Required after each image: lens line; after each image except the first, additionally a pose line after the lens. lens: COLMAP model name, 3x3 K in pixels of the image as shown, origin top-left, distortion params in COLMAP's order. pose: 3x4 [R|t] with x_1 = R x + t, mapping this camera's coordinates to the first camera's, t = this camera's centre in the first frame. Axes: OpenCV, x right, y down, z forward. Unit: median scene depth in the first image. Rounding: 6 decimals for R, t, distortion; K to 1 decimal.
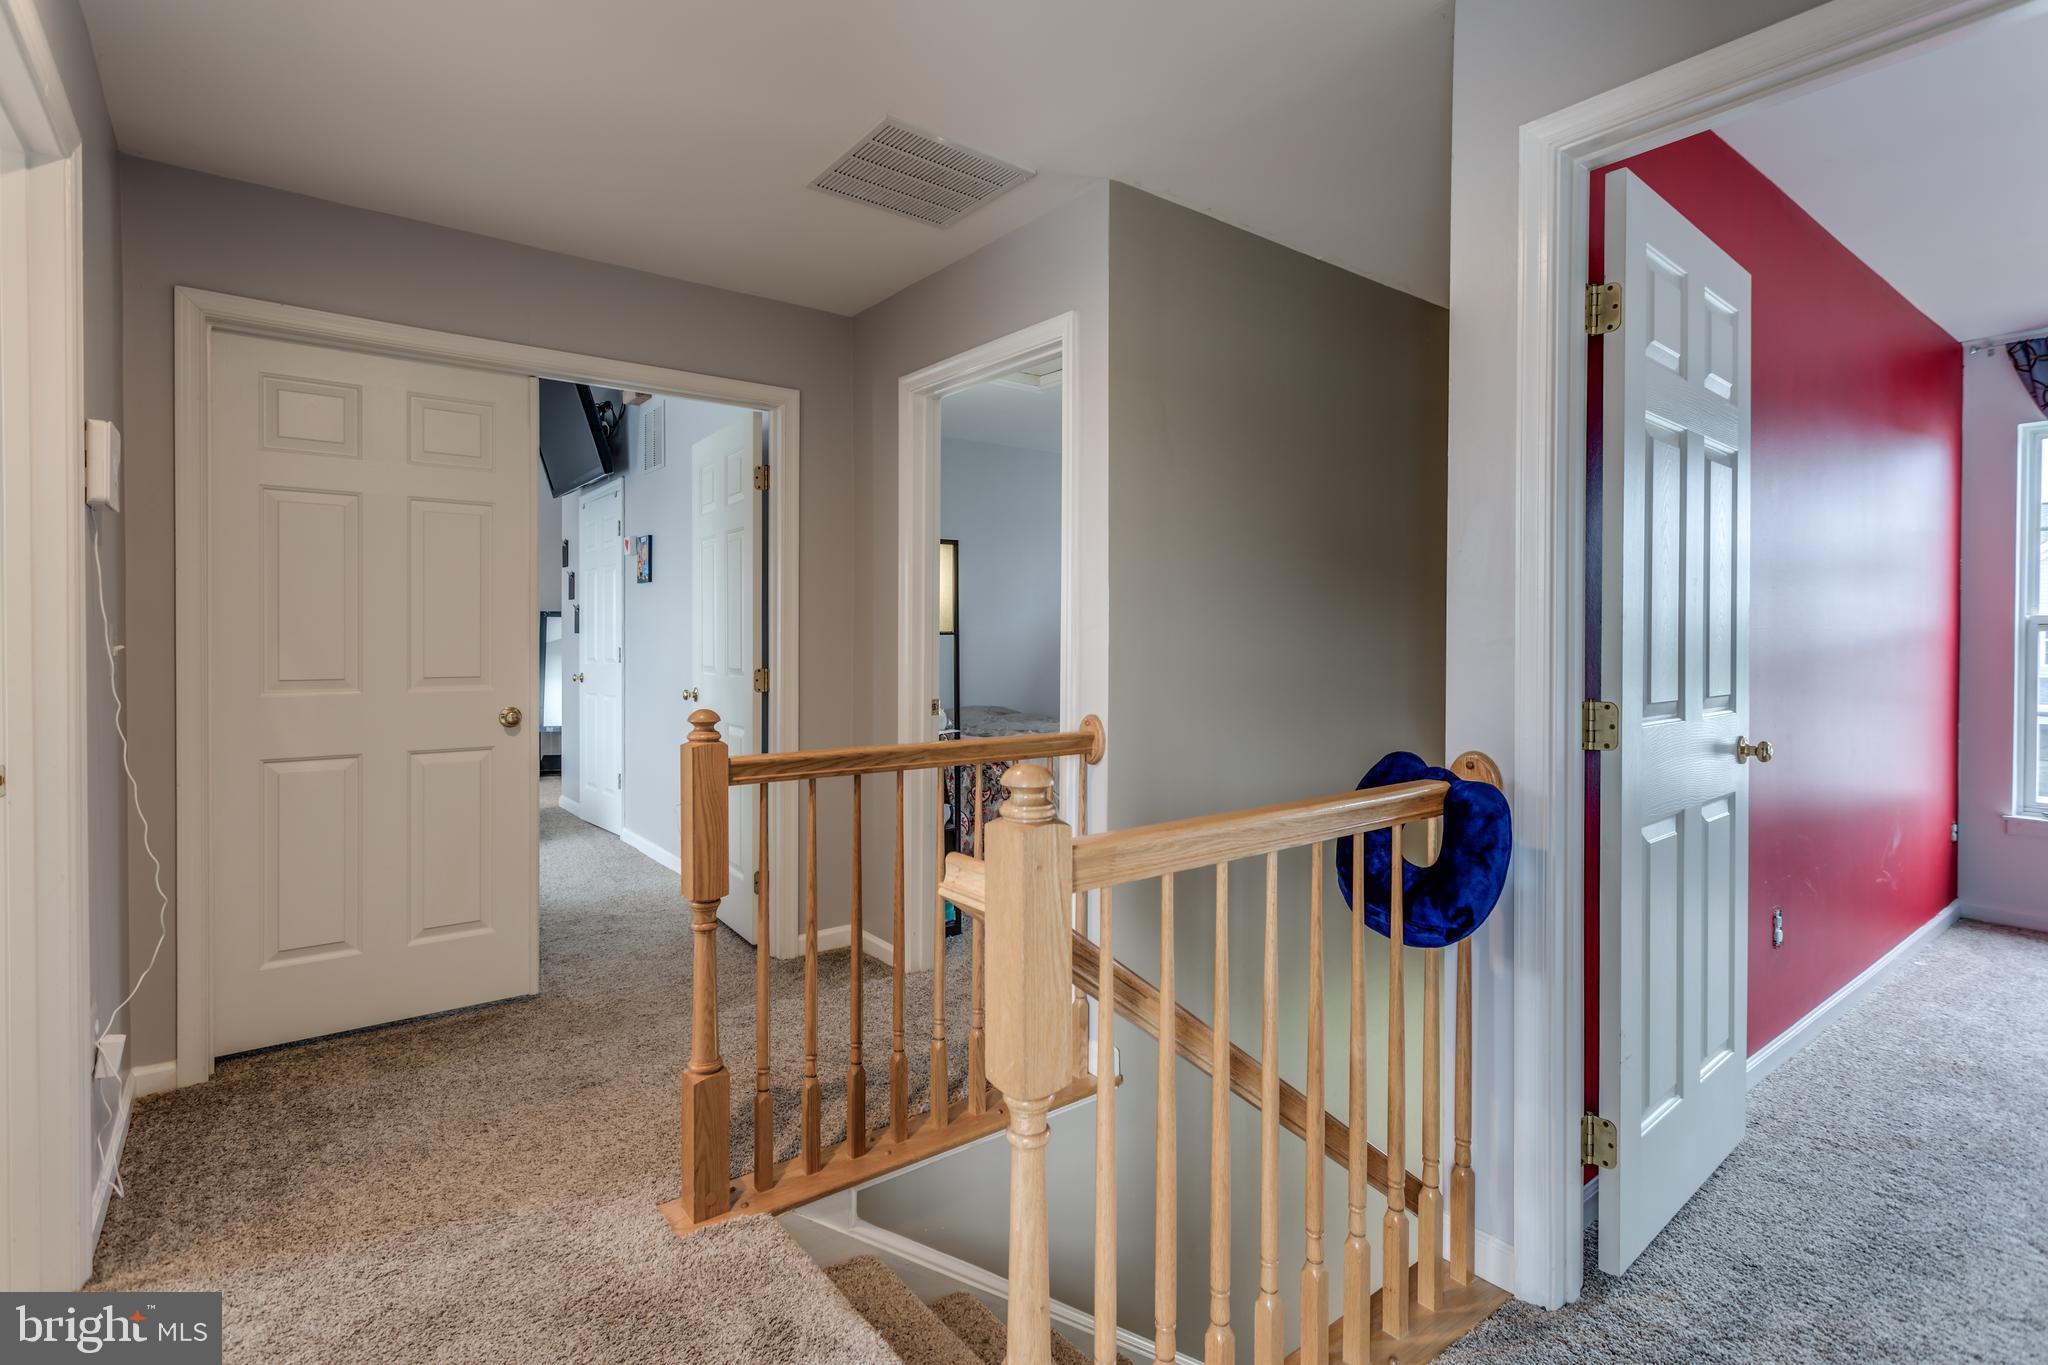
lens RADIAL K [[982.4, 0, 1033.9], [0, 982.4, 638.4], [0, 0, 1]] dist [0.002393, 0.000479]
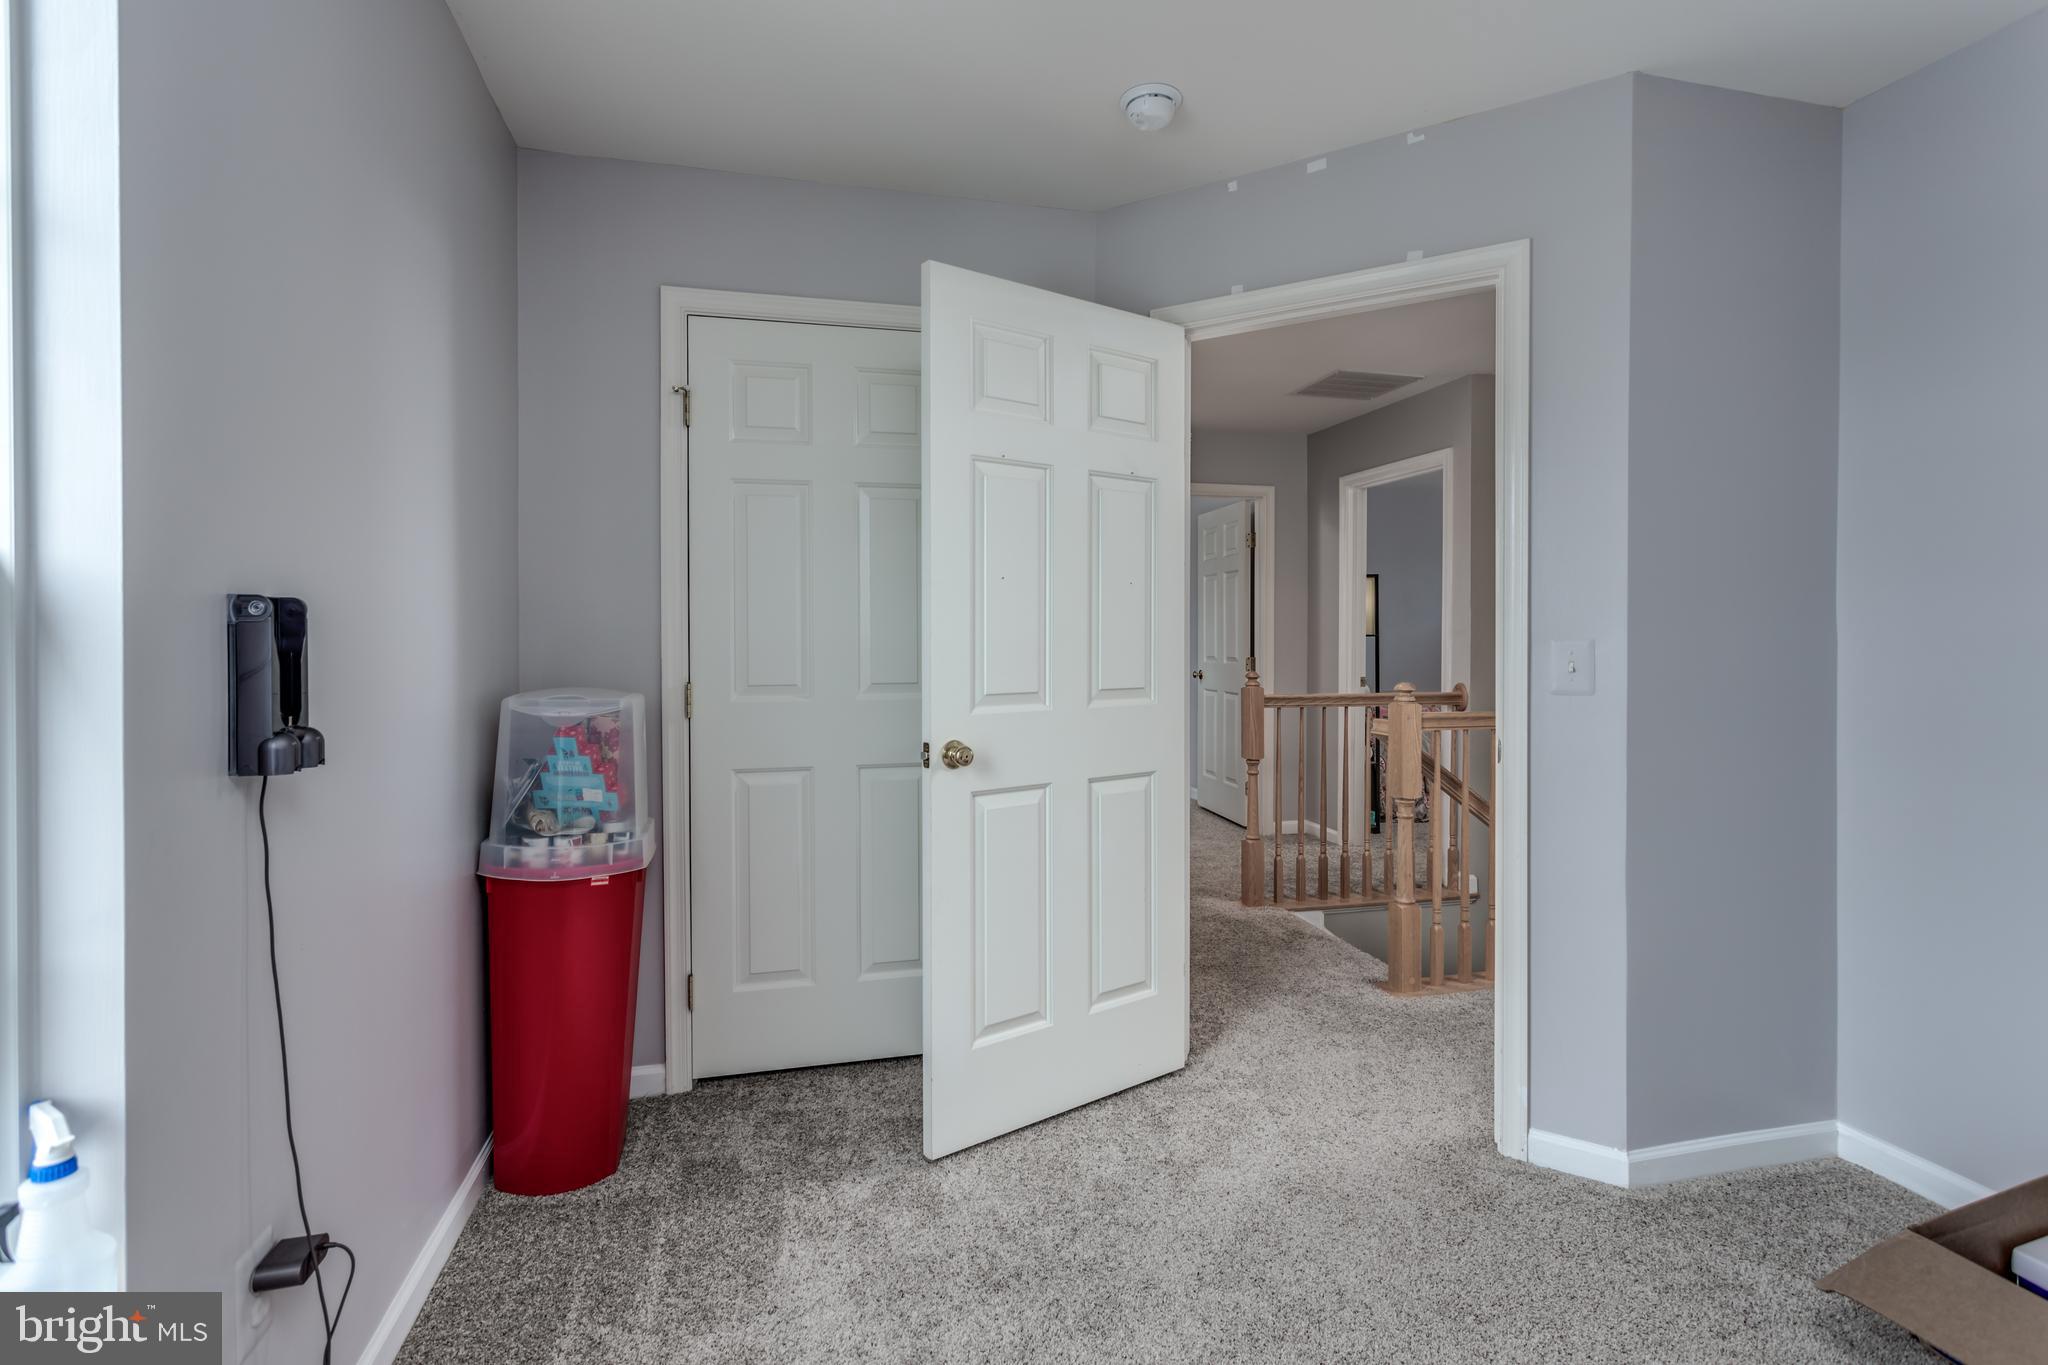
lens RADIAL K [[889.6, 0, 1021.0], [0, 889.6, 646.2], [0, 0, 1]] dist [0.000112, 0.000040]
pose [[0.896997, 0.007088, -0.441980, 0.052140], [-0.001442, 0.999913, 0.013109, -0.007365], [0.442034, -0.011122, 0.896929, -0.696588]]
